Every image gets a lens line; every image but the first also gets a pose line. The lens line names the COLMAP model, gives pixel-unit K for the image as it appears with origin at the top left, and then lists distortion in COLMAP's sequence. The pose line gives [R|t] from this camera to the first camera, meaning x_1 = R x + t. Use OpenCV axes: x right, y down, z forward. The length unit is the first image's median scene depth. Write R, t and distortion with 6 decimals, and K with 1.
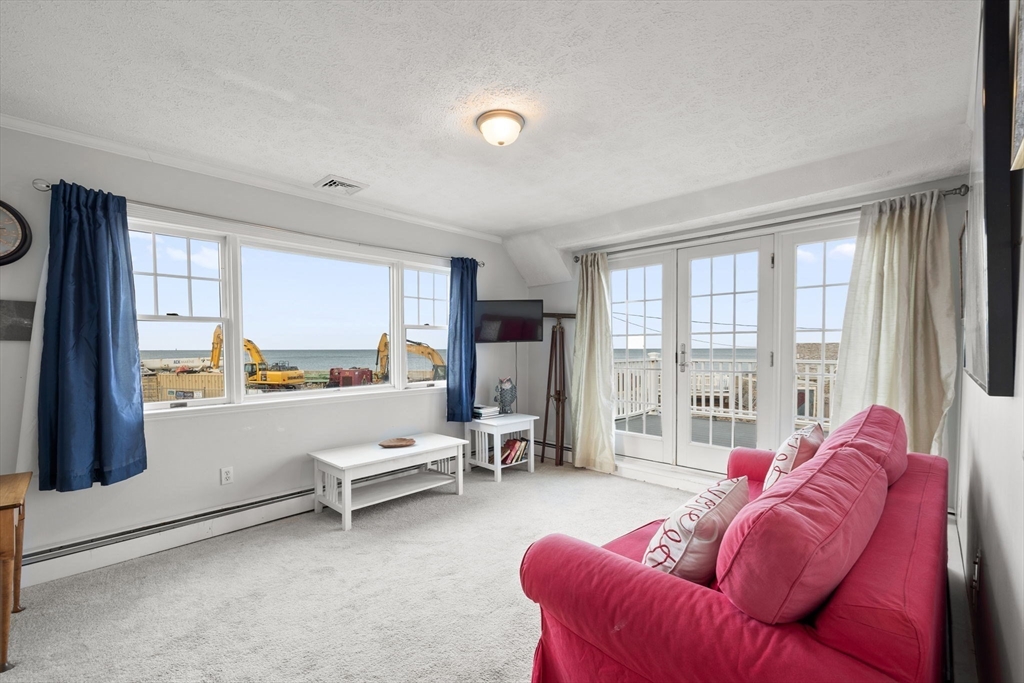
lens RADIAL K [[440.4, 0, 513.5], [0, 440.4, 361.1], [0, 0, 1]] dist [0.000067, 0.000071]
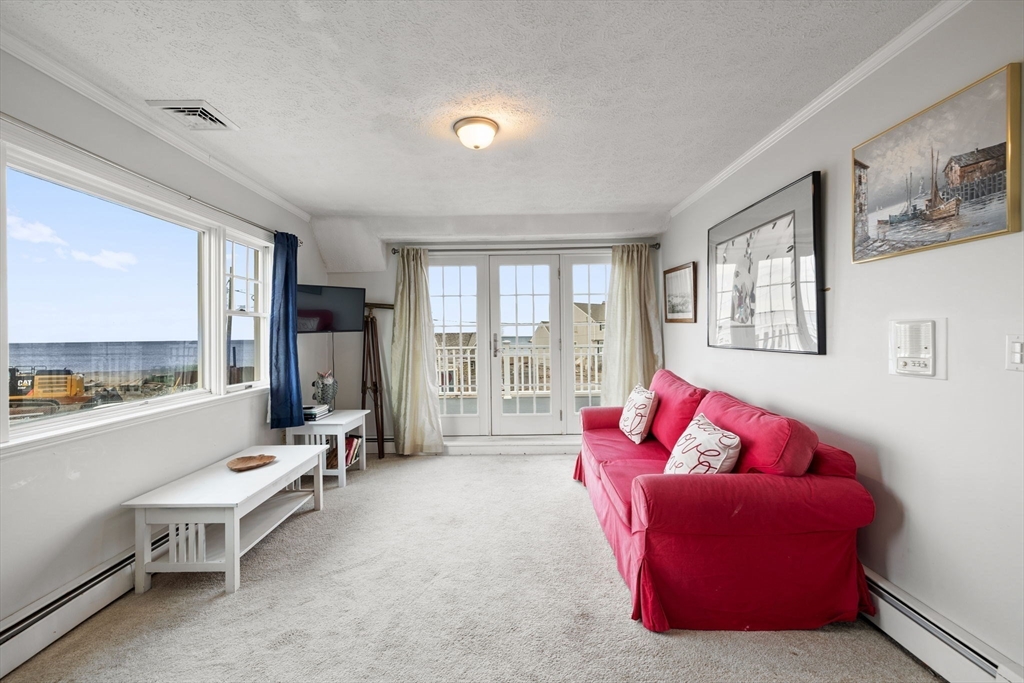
lens RADIAL K [[428.9, 0, 507.5], [0, 428.9, 334.9], [0, 0, 1]] dist [0.000140, -0.000085]
pose [[0.725198, -0.005705, 0.688517, -0.392705], [0.031523, 0.999192, -0.024923, -0.004518], [-0.687818, 0.039779, 0.724792, 0.117211]]
